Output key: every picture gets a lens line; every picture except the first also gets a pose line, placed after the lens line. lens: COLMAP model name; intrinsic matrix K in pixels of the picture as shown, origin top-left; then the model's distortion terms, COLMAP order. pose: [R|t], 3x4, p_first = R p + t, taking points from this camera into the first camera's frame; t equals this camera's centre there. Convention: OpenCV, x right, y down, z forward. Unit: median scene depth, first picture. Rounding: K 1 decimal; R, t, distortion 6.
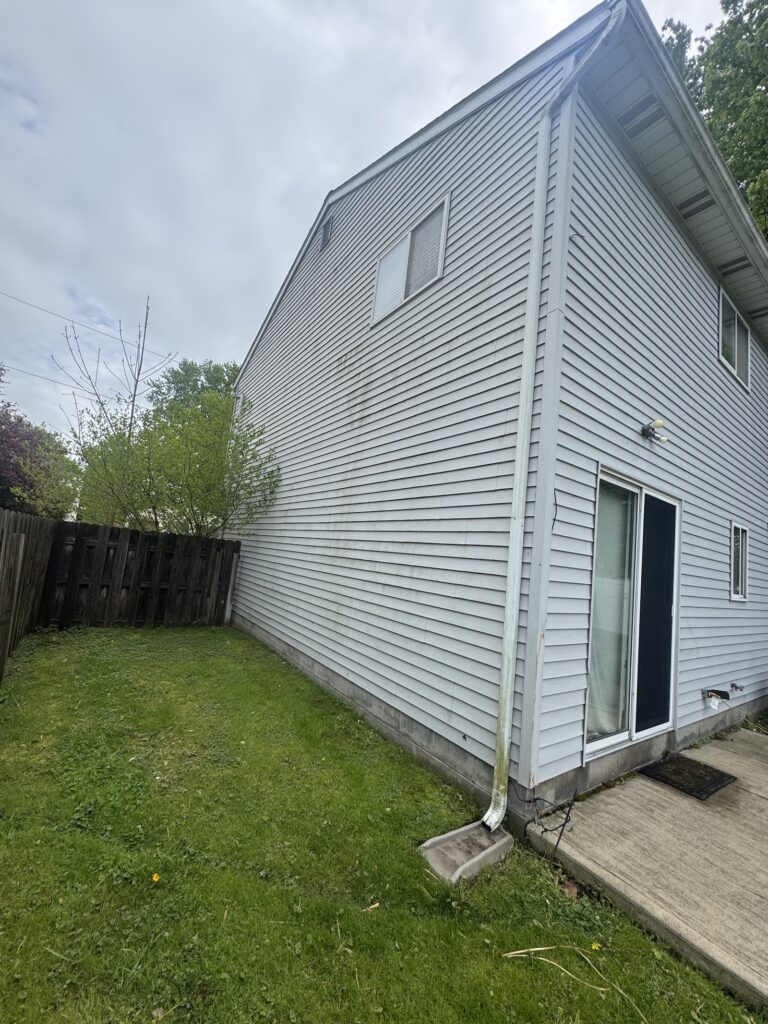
lens RADIAL K [[406.8, 0, 384.0], [0, 406.8, 512.0], [0, 0, 1]] dist [-0.002744, 0.000237]
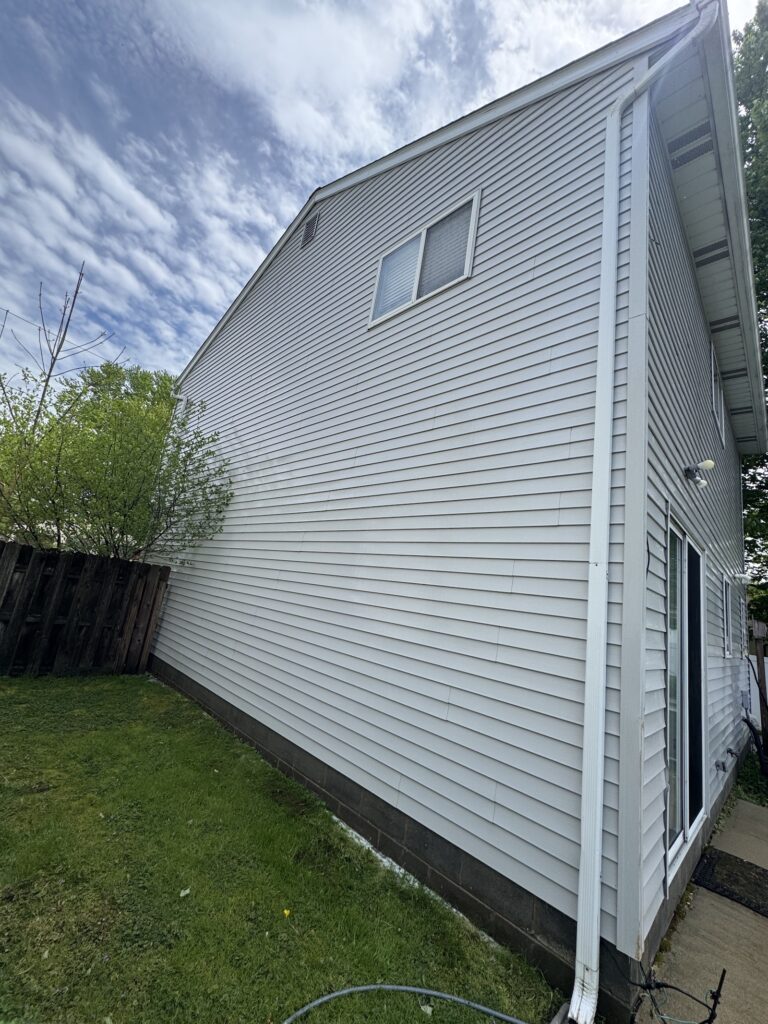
lens RADIAL K [[406.8, 0, 384.0], [0, 406.8, 512.0], [0, 0, 1]] dist [-0.002744, 0.000237]
pose [[0.982495, 0.074848, 0.170589, -0.121405], [-0.061488, 0.994709, -0.082304, 0.003544], [-0.175847, 0.070375, 0.981899, 0.175595]]
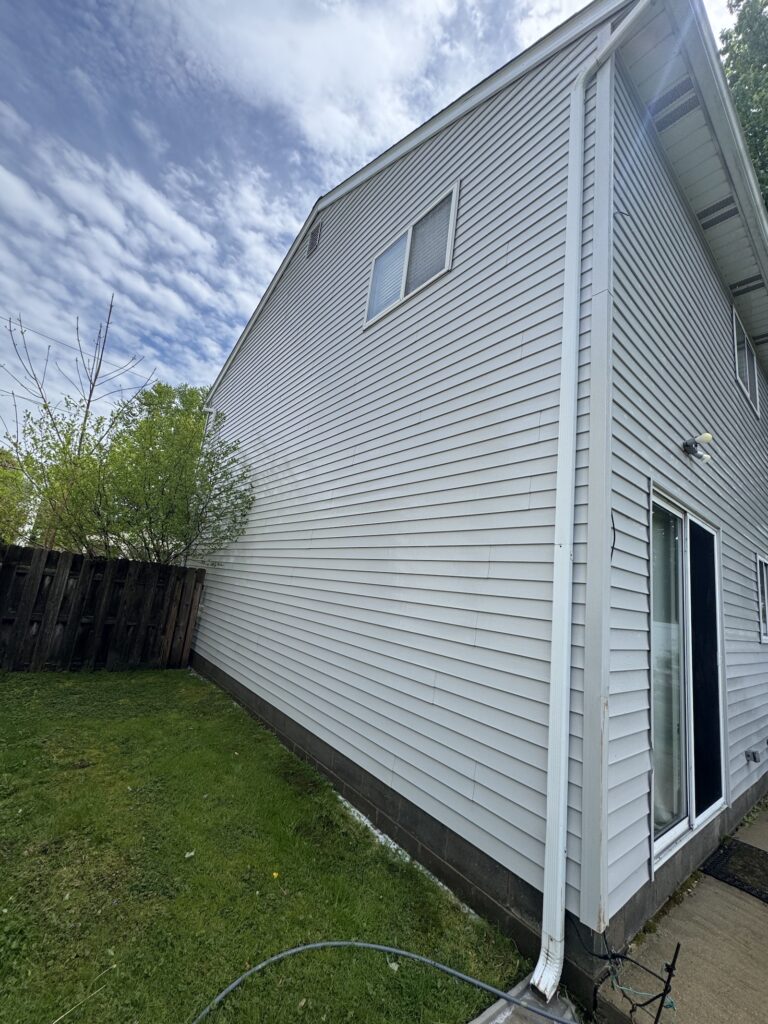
lens RADIAL K [[407.0, 0, 384.6], [0, 407.0, 512.2], [0, 0, 1]] dist [-0.001324, -0.000127]
pose [[0.997774, 0.021576, 0.063097, -0.035545], [-0.017014, 0.997261, -0.071974, 0.008168], [-0.064478, 0.070740, 0.995409, 0.140277]]
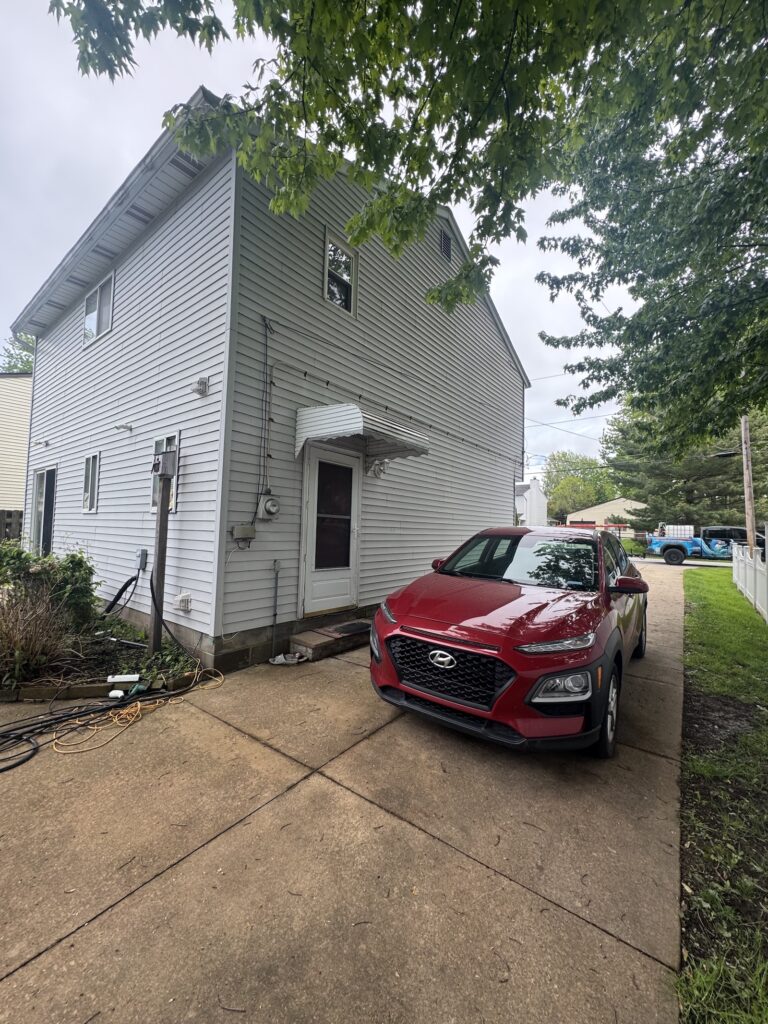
lens RADIAL K [[410.8, 0, 381.3], [0, 410.8, 512.1], [0, 0, 1]] dist [0.011040, -0.024078]
pose [[0.954929, -0.069627, 0.288552, 0.500090], [0.042968, 0.994286, 0.097722, -0.005597], [-0.293707, -0.080919, 0.952464, -0.654053]]
